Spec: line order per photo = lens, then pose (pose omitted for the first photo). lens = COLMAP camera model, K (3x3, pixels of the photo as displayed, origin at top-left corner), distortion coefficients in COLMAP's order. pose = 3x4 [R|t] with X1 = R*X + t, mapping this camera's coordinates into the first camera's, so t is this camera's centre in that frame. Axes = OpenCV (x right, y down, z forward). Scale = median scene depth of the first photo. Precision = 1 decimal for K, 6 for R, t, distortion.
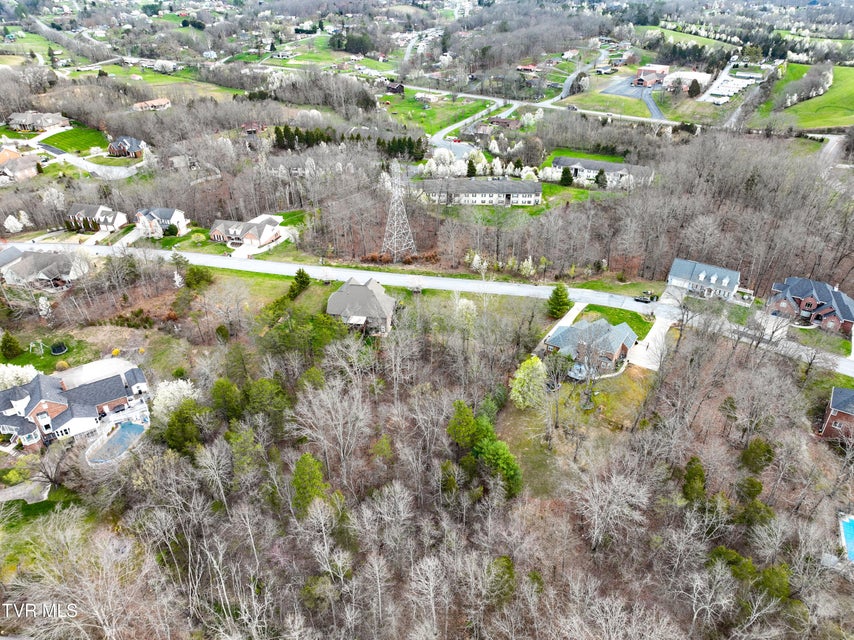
lens RADIAL K [[596.8, 0, 430.9], [0, 596.8, 319.9], [0, 0, 1]] dist [0.002480, 0.000997]
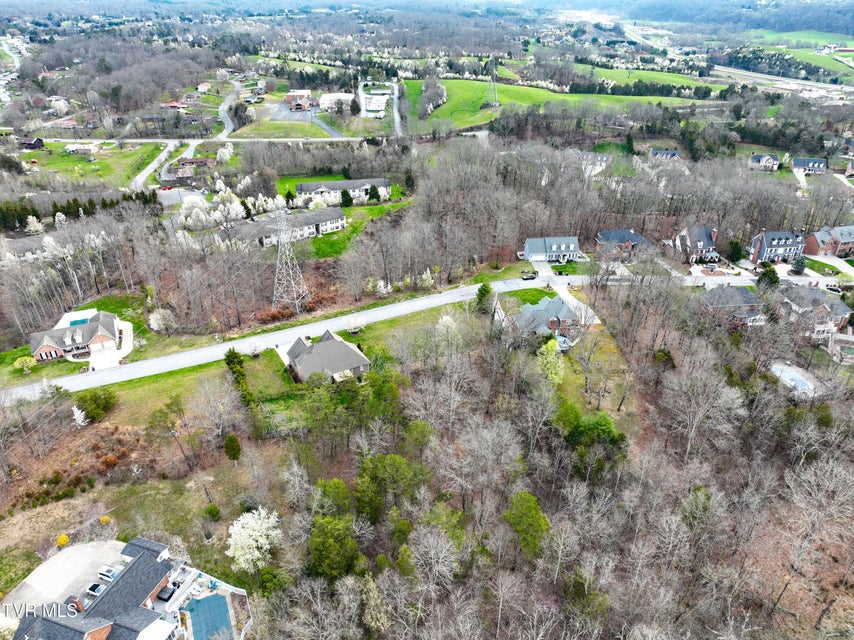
lens RADIAL K [[596.8, 0, 430.9], [0, 596.8, 319.9], [0, 0, 1]] dist [0.002480, 0.000997]
pose [[0.777404, -0.296668, 0.554645, -0.318538], [0.320143, 0.945648, 0.057086, -0.057178], [-0.541435, 0.133186, 0.830126, 0.100457]]
